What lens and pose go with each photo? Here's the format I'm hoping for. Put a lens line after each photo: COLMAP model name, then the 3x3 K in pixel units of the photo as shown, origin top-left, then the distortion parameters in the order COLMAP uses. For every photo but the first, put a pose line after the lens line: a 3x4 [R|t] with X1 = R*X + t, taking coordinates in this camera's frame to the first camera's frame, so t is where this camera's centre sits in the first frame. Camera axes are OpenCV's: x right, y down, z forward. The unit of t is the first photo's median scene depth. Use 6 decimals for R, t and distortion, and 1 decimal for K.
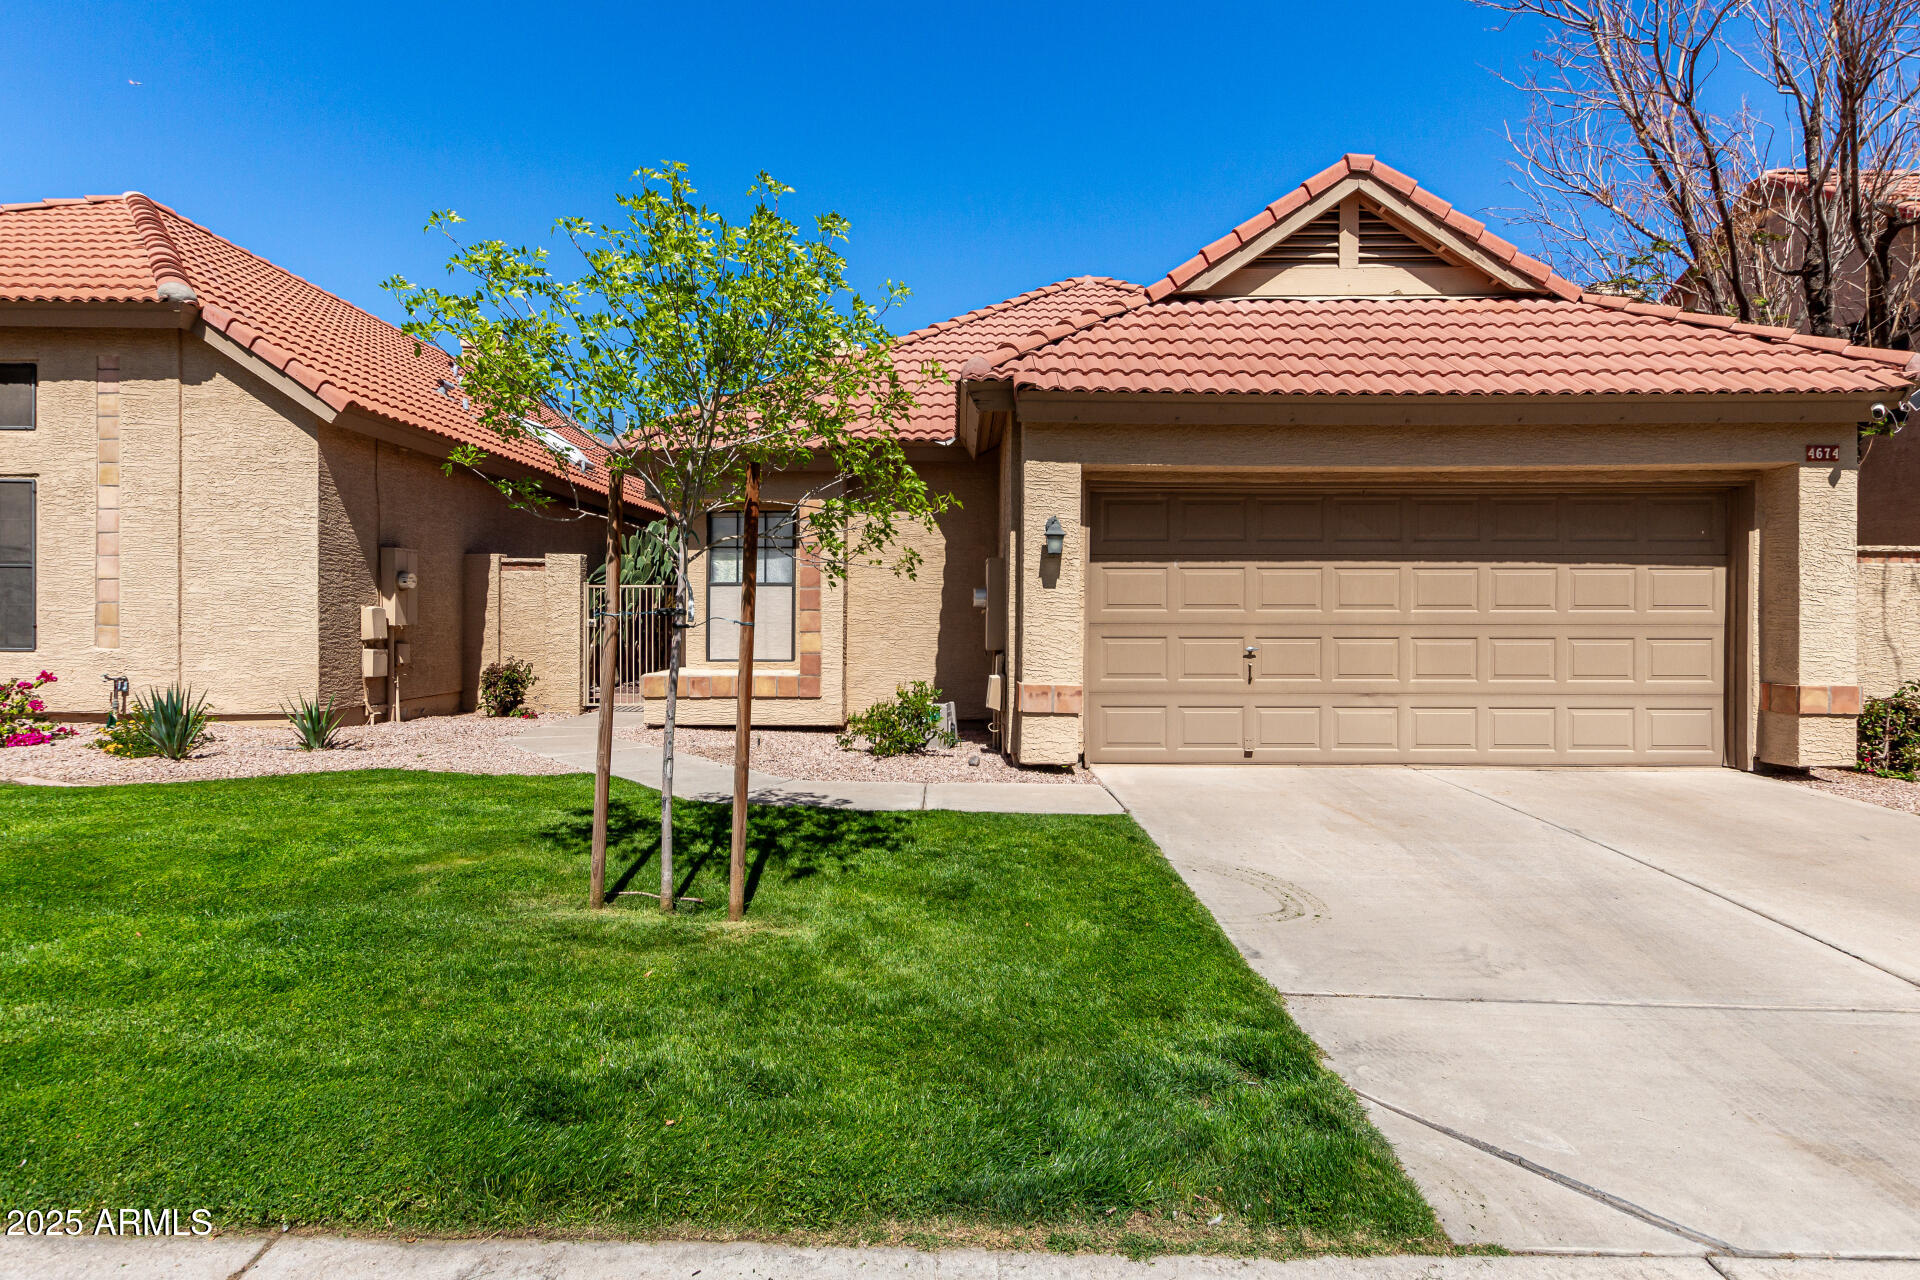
lens RADIAL K [[914.7, 0, 955.1], [0, 914.7, 621.5], [0, 0, 1]] dist [0.016837, -0.008827]
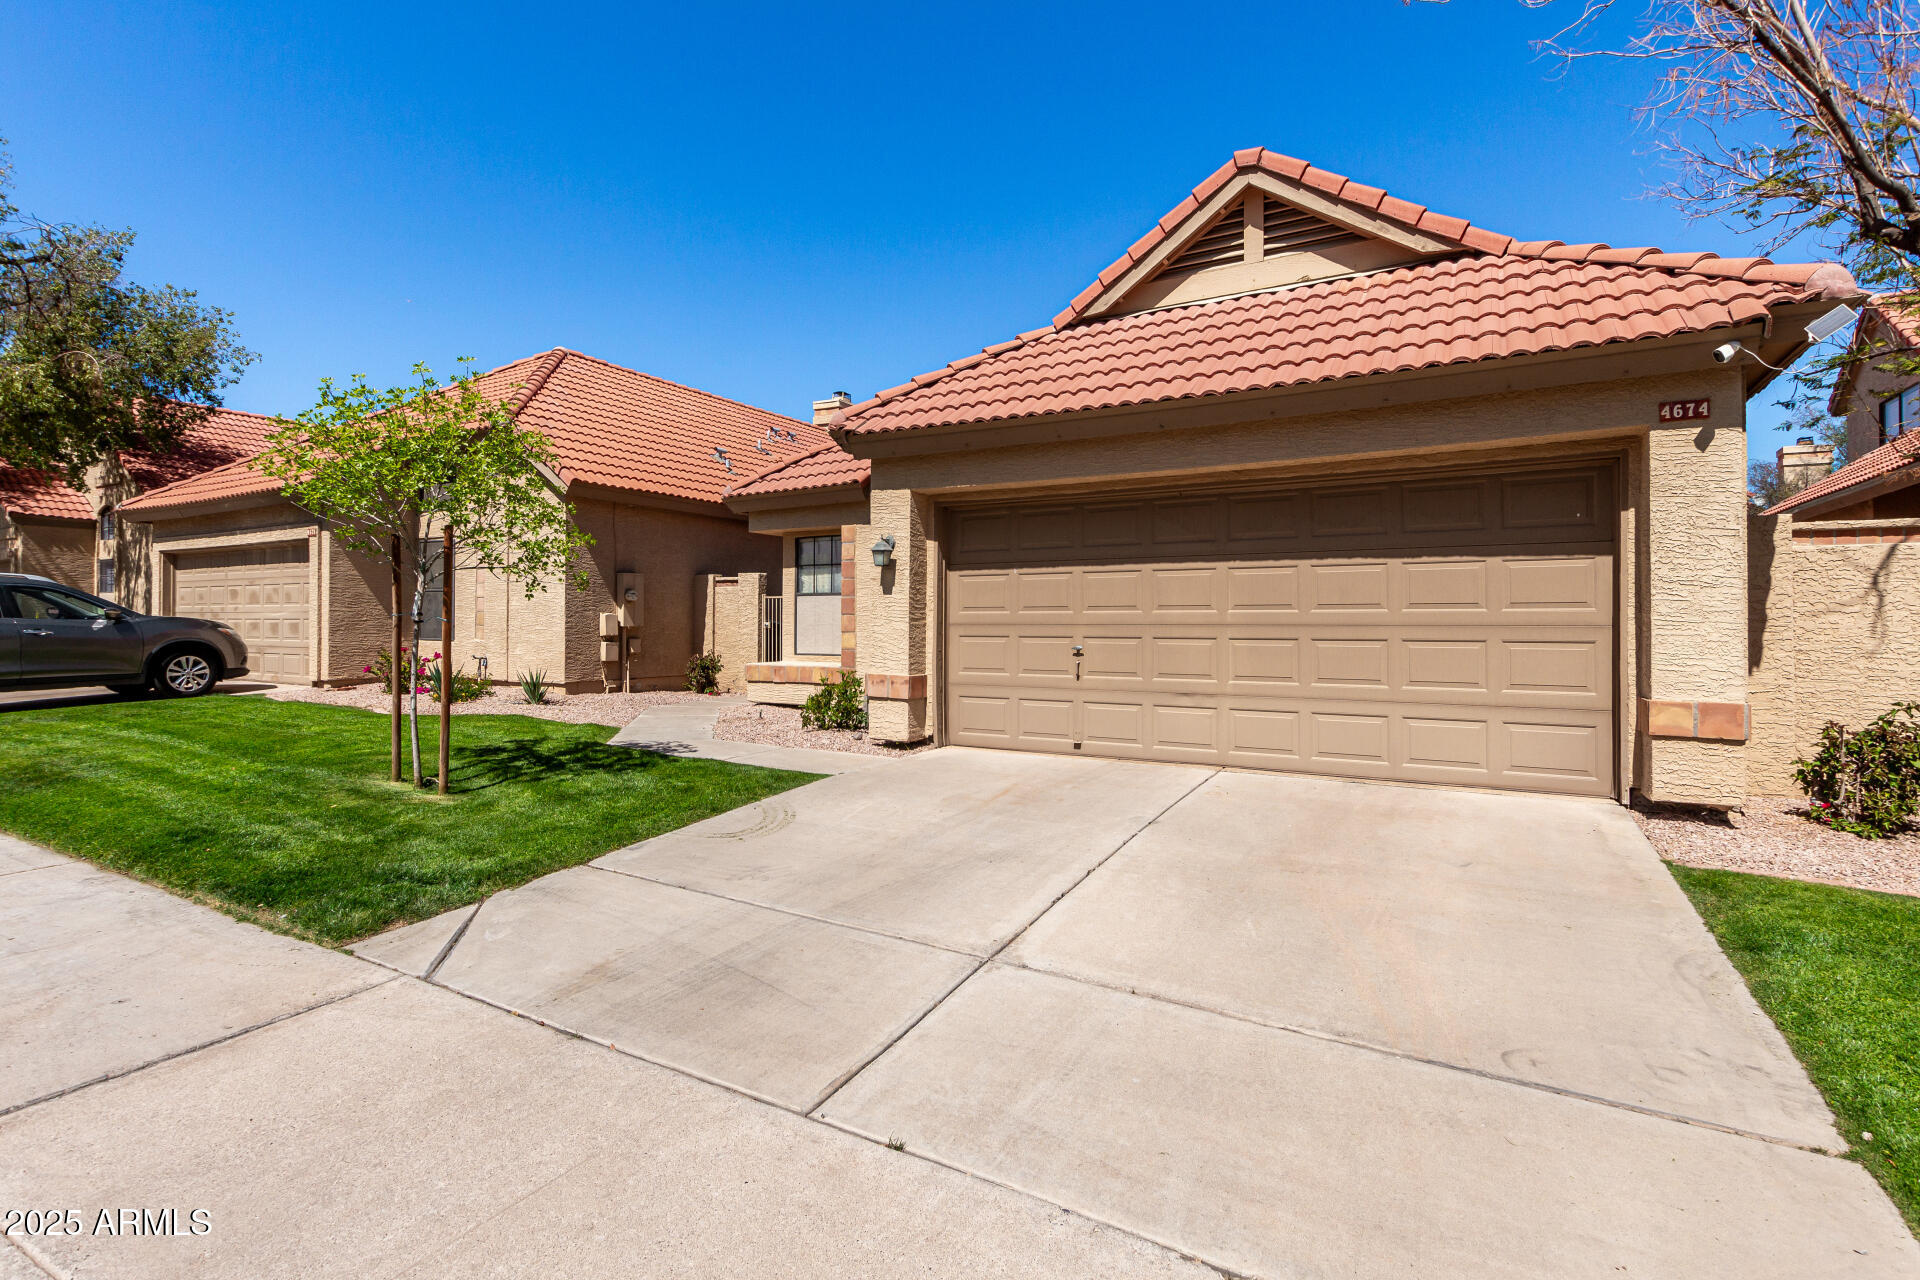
lens RADIAL K [[920.6, 0, 961.3], [0, 920.6, 613.0], [0, 0, 1]] dist [0.010007, 0.000034]
pose [[0.869282, -0.005722, -0.494284, 0.735104], [-0.003027, 0.999853, -0.016899, 0.008058], [0.494308, 0.016186, 0.869136, -0.005635]]
